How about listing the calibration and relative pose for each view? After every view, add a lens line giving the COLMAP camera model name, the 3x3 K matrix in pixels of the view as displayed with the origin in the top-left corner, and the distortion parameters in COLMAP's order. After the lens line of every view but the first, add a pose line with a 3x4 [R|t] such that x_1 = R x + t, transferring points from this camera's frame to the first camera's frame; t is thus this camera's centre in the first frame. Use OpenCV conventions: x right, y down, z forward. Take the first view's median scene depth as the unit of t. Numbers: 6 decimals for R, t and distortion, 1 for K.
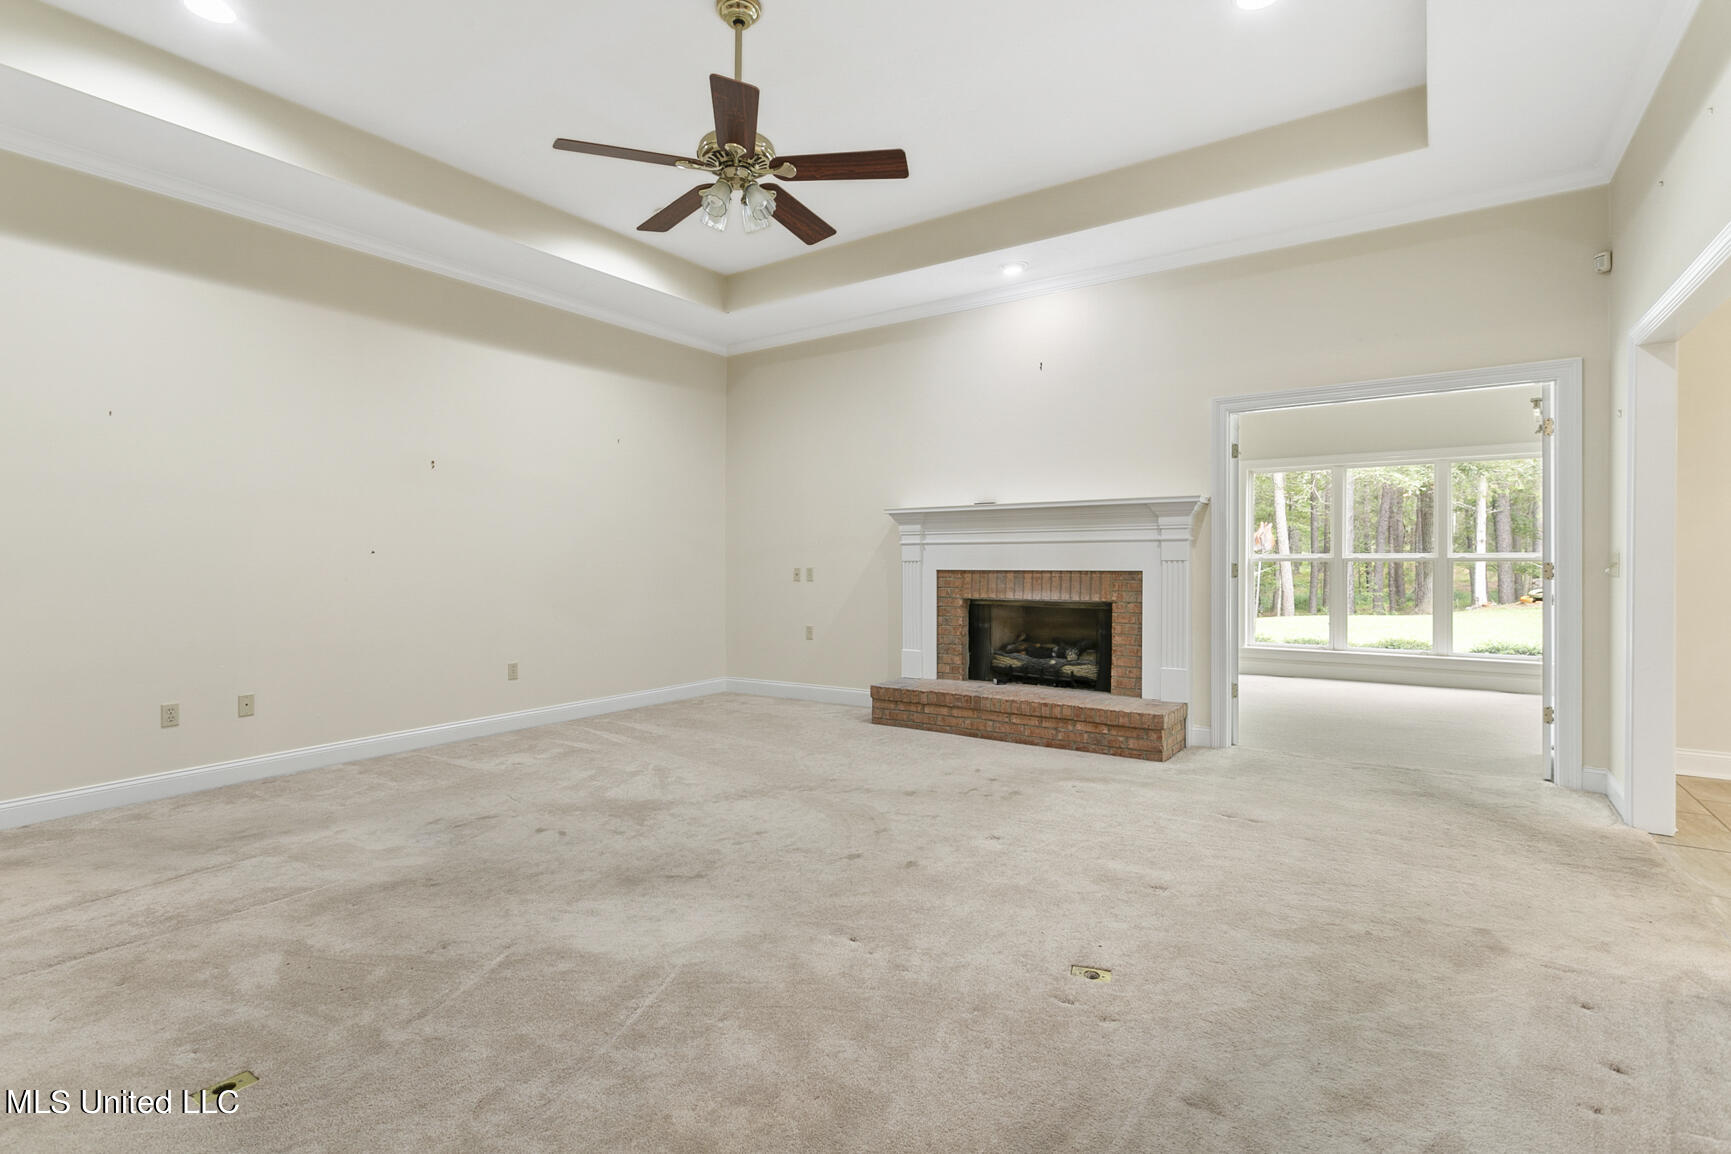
lens RADIAL K [[831.1, 0, 864.9], [0, 831.1, 566.1], [0, 0, 1]] dist [-0.001795, 0.000033]
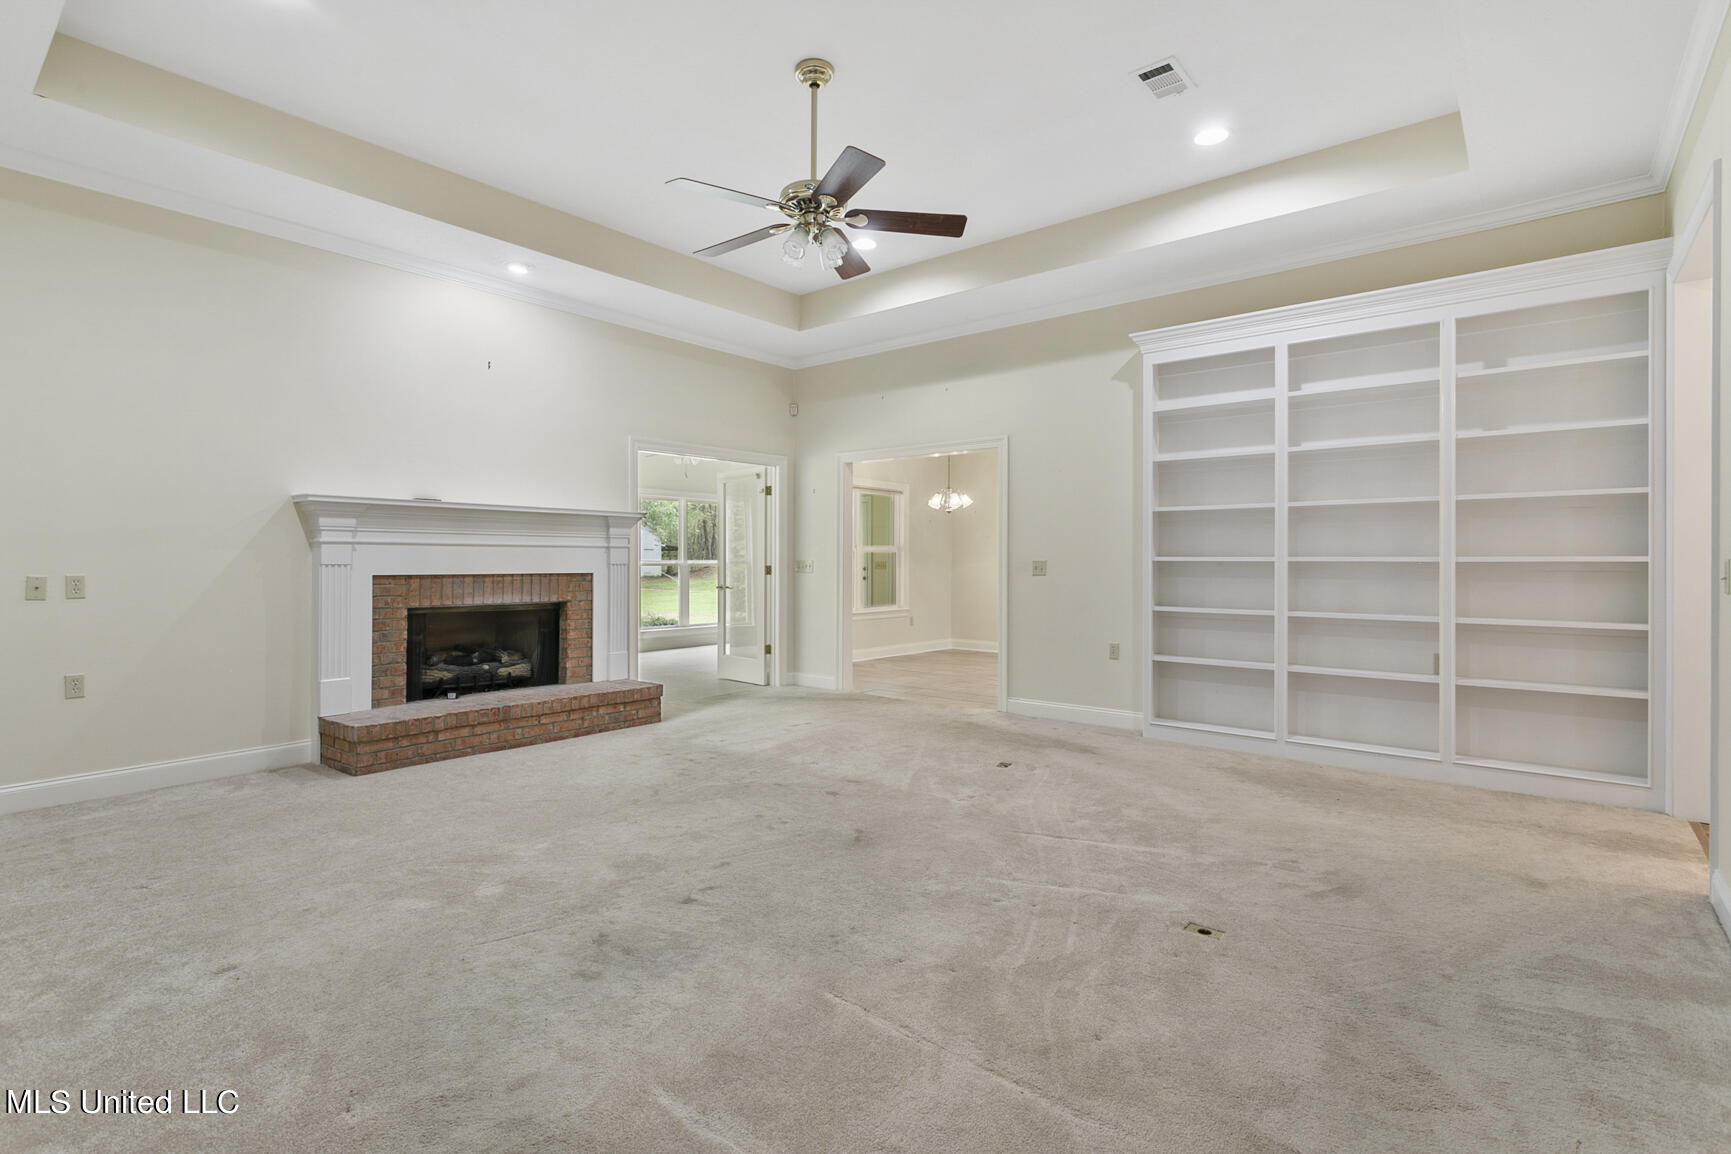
lens RADIAL K [[831.1, 0, 865.3], [0, 831.1, 572.1], [0, 0, 1]] dist [-0.001795, 0.000033]
pose [[0.082976, -0.007595, 0.996523, -0.735105], [0.007120, 0.999950, 0.007028, -0.000812], [-0.996526, 0.006512, 0.083026, 0.480114]]
